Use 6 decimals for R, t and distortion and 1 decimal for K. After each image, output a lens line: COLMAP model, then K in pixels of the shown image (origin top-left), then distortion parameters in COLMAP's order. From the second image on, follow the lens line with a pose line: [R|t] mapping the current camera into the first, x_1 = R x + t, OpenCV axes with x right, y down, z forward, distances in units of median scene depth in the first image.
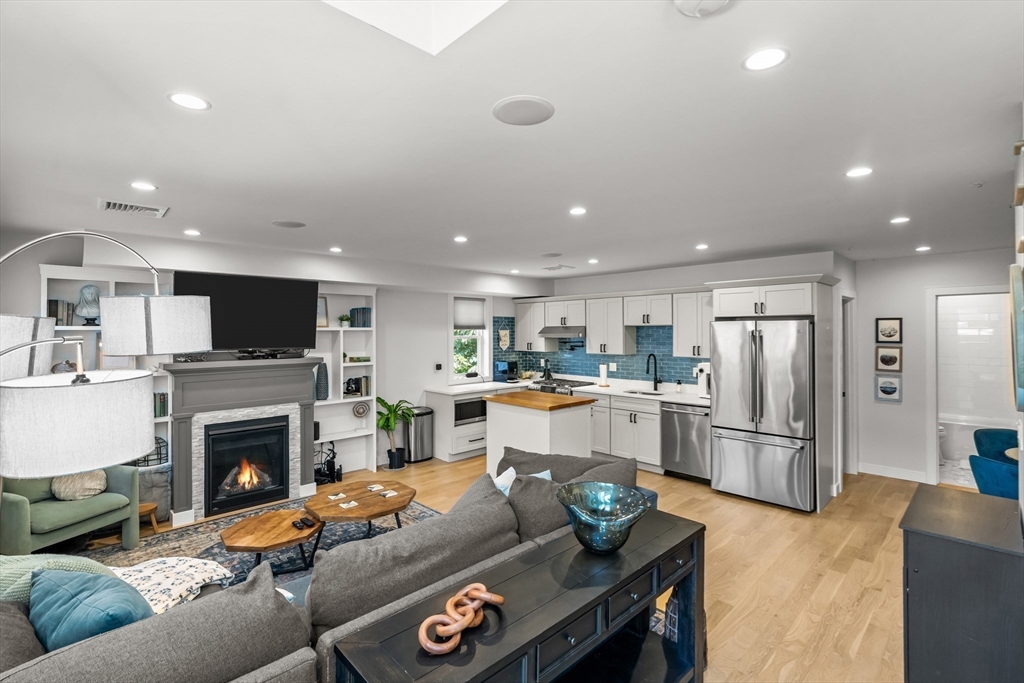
lens RADIAL K [[471.9, 0, 508.4], [0, 471.9, 330.4], [0, 0, 1]] dist [-0.010062, 0.000520]
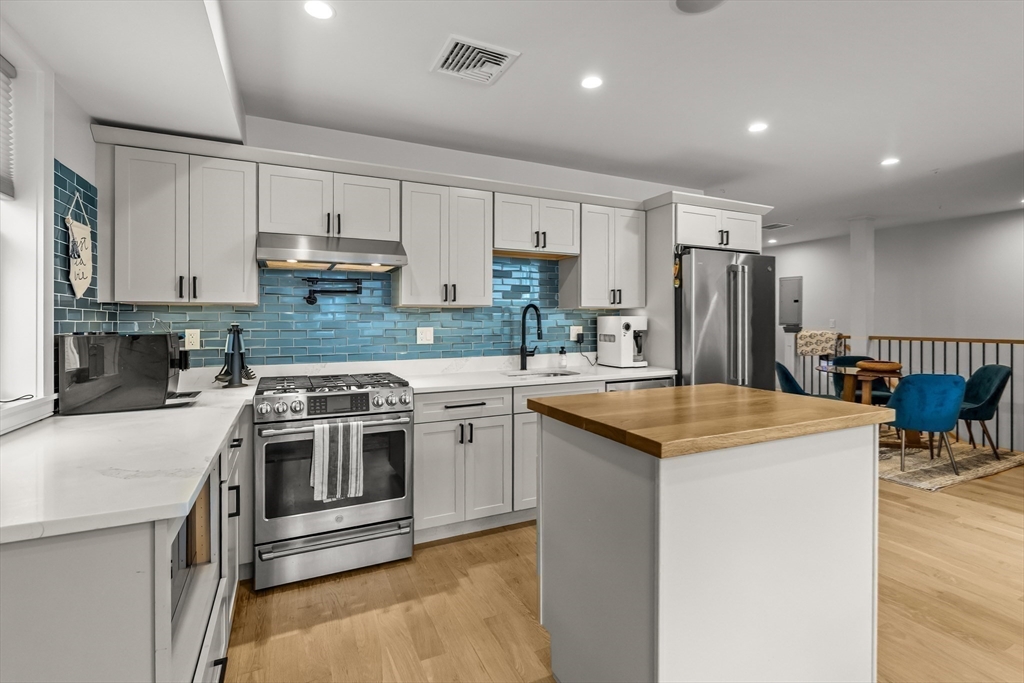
lens RADIAL K [[471.9, 0, 519.7], [0, 471.9, 323.8], [0, 0, 1]] dist [-0.010062, 0.000520]
pose [[0.308032, -0.004288, 0.951366, -0.251865], [-0.002193, 0.999984, 0.005217, 0.074815], [-0.951374, -0.003693, 0.308017, 0.903981]]
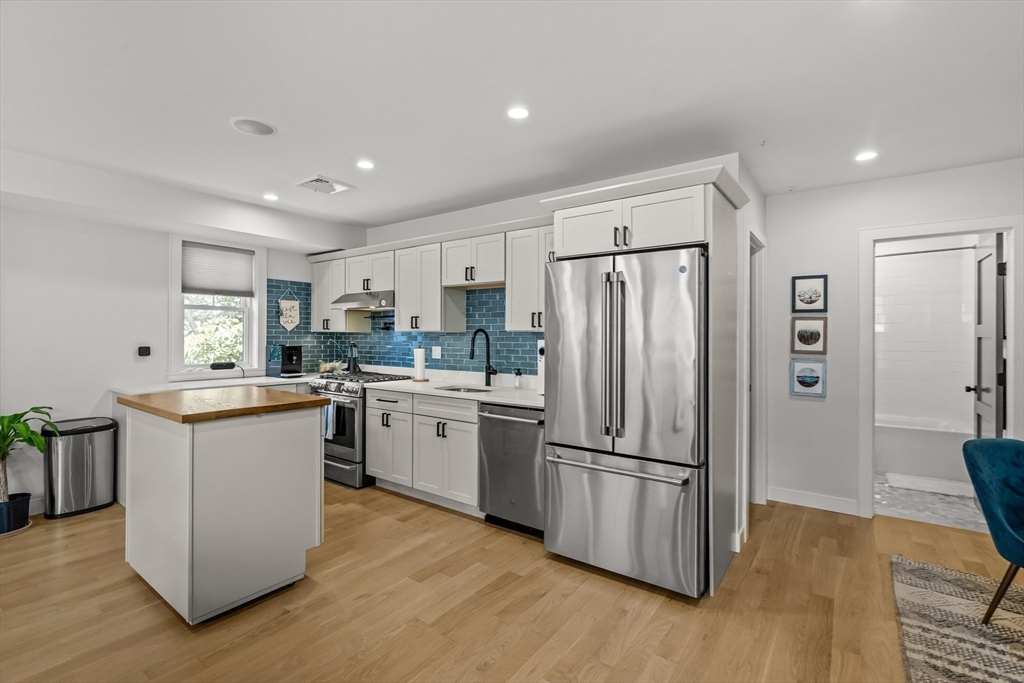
lens RADIAL K [[471.9, 0, 514.6], [0, 471.9, 335.0], [0, 0, 1]] dist [-0.010062, 0.000520]
pose [[0.984578, 0.008989, 0.174715, 0.254450], [-0.008894, 0.999960, -0.001330, 0.062530], [-0.174719, -0.000244, 0.984618, 0.380101]]
